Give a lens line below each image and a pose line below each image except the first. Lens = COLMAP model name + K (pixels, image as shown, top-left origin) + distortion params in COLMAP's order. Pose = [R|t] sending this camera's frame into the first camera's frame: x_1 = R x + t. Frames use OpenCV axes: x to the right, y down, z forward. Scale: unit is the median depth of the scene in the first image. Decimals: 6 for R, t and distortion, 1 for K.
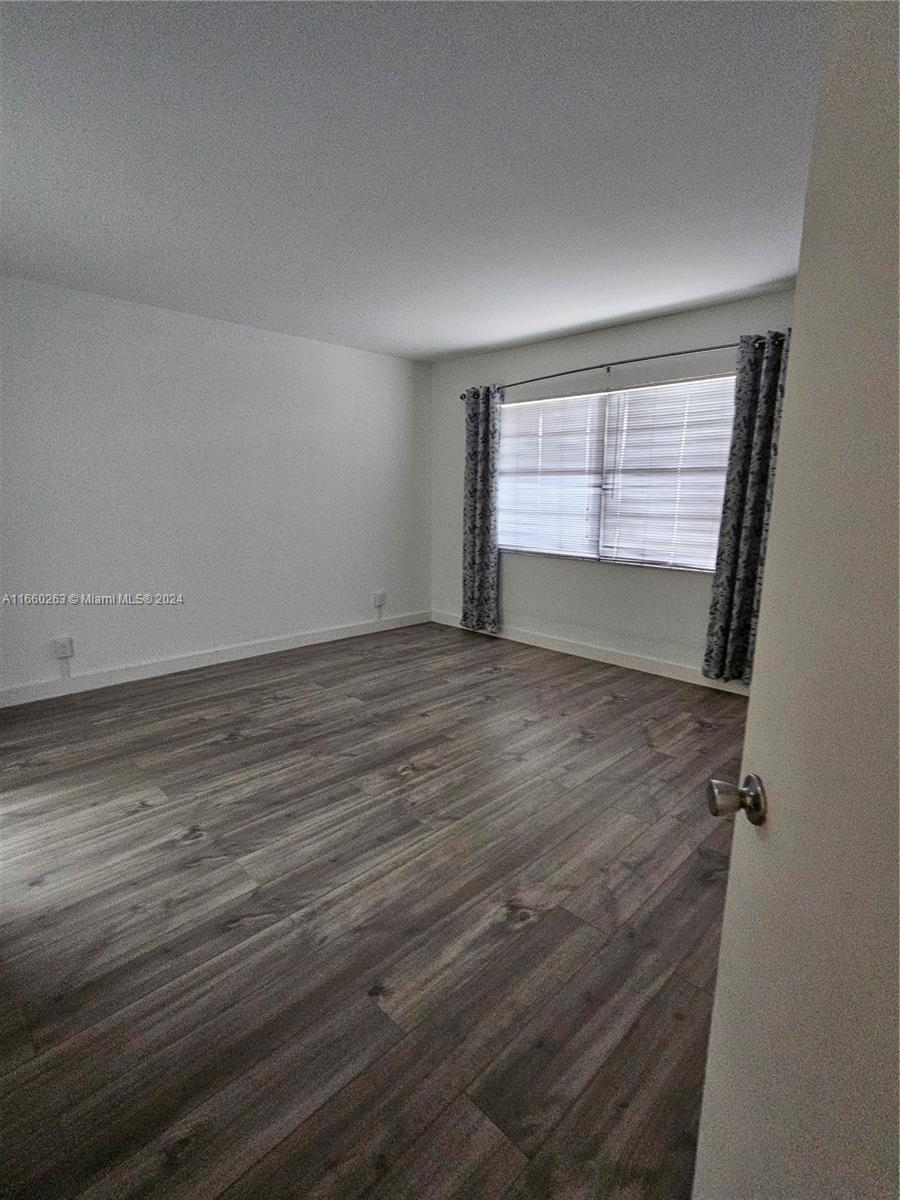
lens RADIAL K [[582.6, 0, 453.8], [0, 582.6, 605.3], [0, 0, 1]] dist [0.002519, -0.000096]
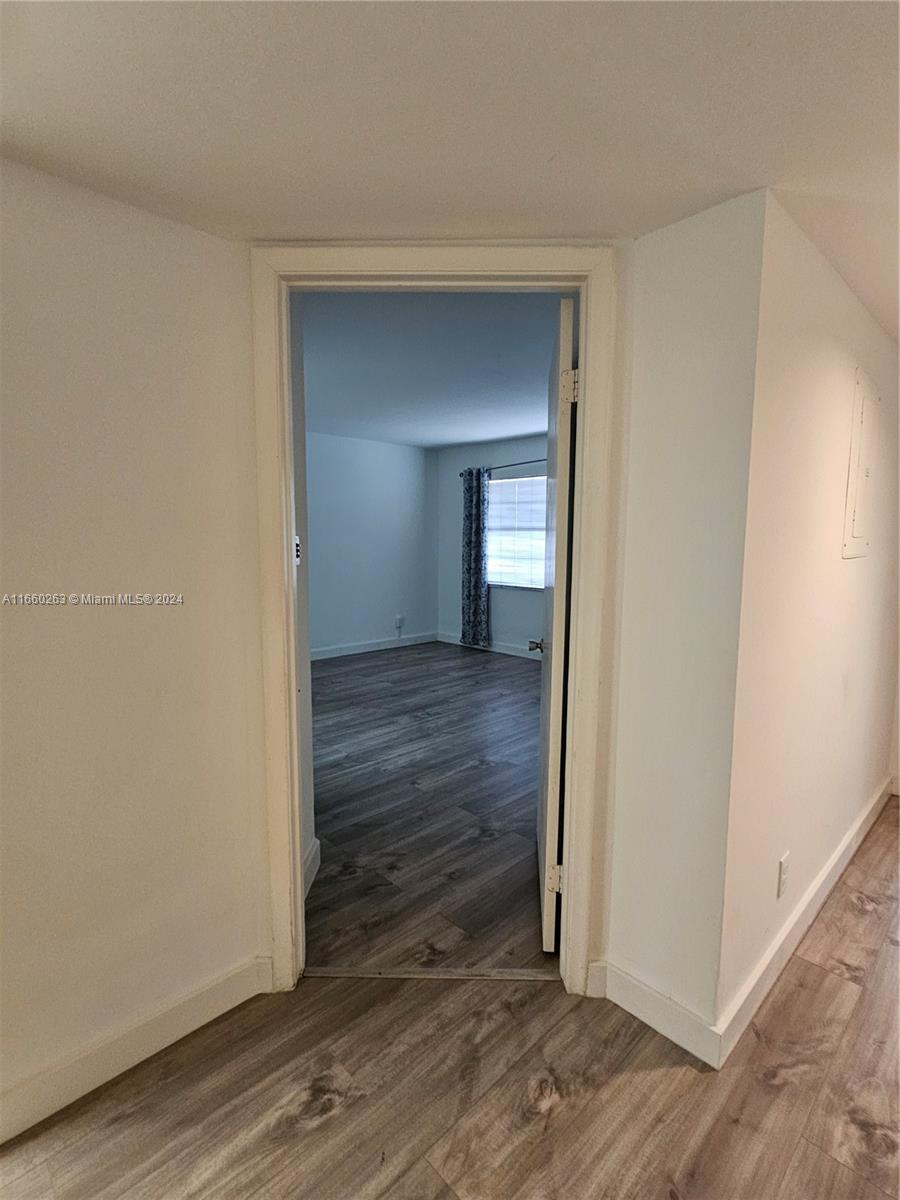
lens RADIAL K [[582.6, 0, 453.8], [0, 582.6, 605.3], [0, 0, 1]] dist [0.002519, -0.000096]
pose [[0.999958, -0.000788, -0.009094, 0.010645], [0.000083, 0.997013, -0.077233, 0.062824], [0.009127, 0.077229, 0.996972, -0.387315]]
